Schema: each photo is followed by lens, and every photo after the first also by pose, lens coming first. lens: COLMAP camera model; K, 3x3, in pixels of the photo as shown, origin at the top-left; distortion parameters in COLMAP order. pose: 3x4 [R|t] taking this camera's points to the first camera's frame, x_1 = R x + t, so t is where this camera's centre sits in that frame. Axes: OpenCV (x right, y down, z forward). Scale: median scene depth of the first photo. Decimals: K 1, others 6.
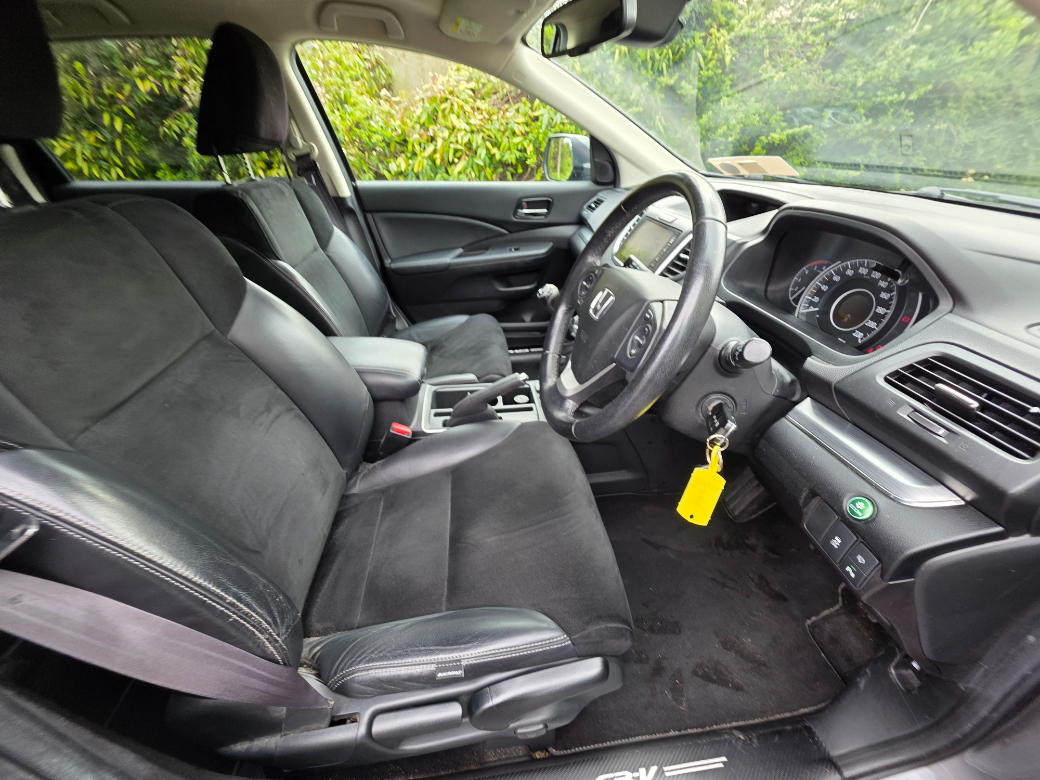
lens RADIAL K [[412.2, 0, 520.0], [0, 412.2, 390.0], [0, 0, 1]] dist [-0.014235, -0.000038]
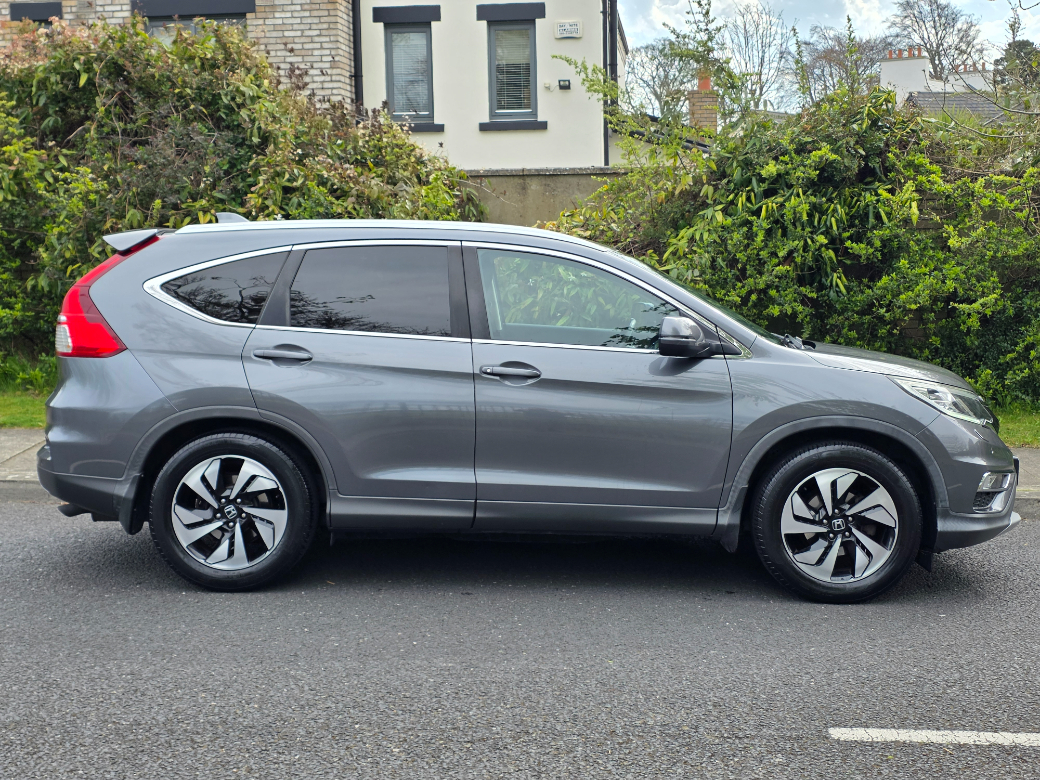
lens RADIAL K [[1392.6, 0, 520.0], [0, 1392.6, 390.0], [0, 0, 1]] dist [0.004268, -0.006052]
pose [[0.988408, 0.052440, -0.142477, 0.161599], [-0.109851, 0.894808, -0.432726, 0.742899], [0.104798, 0.443361, 0.890196, -1.339994]]
